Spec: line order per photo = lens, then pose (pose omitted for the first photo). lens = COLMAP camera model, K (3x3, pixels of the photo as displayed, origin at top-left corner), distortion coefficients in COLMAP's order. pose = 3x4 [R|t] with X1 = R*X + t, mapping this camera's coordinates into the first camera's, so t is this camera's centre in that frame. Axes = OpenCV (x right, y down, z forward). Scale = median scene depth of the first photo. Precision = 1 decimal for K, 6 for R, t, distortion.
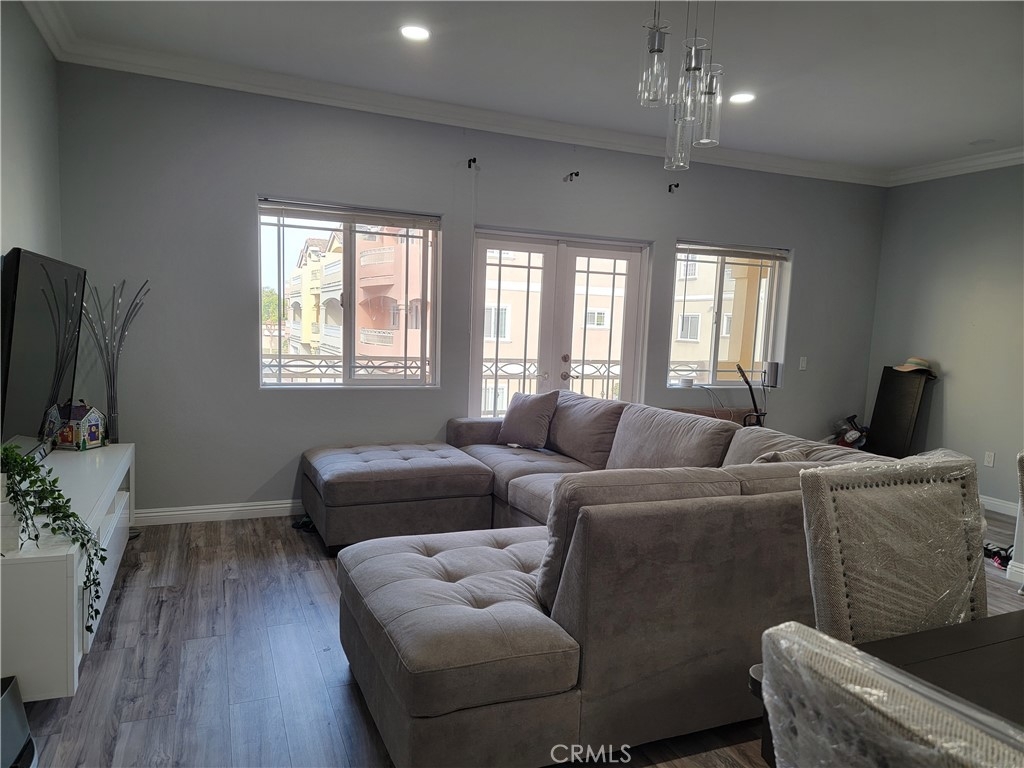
lens RADIAL K [[700.7, 0, 518.9], [0, 700.7, 400.4], [0, 0, 1]] dist [0.078986, -0.065890]
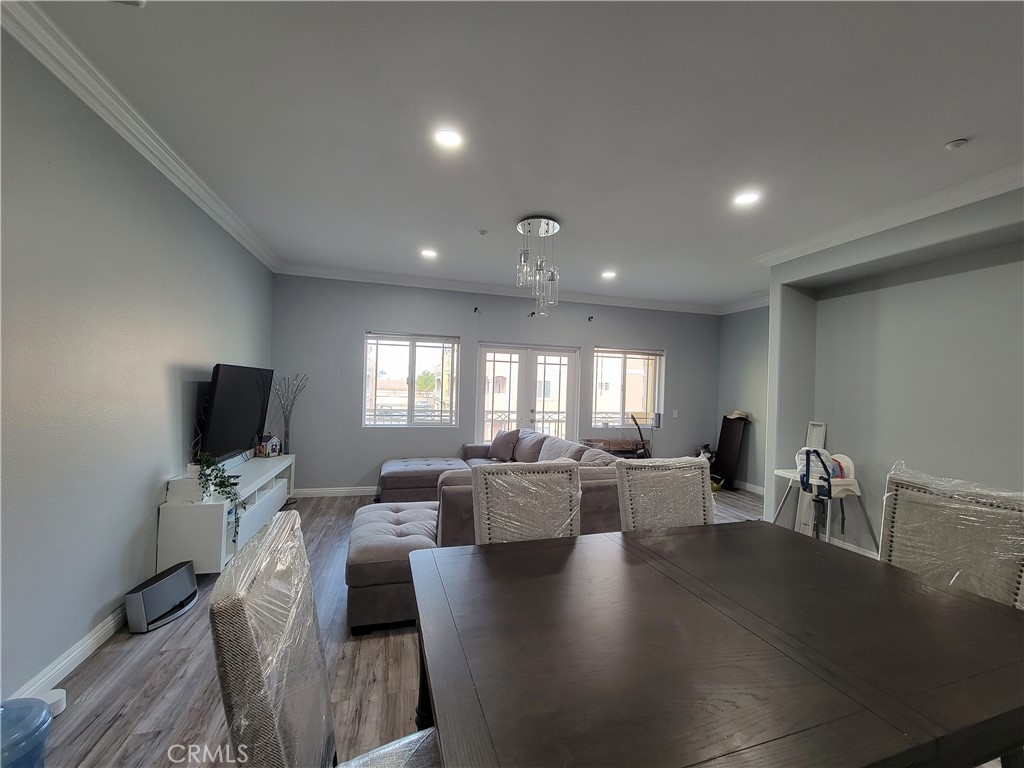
lens RADIAL K [[413.3, 0, 521.3], [0, 413.3, 386.2], [0, 0, 1]] dist [-0.005460, 0.000462]
pose [[0.993482, -0.007667, -0.113734, 0.177089], [-0.005612, 0.993236, -0.115977, 0.000688], [0.113854, 0.115859, 0.986719, -0.070368]]
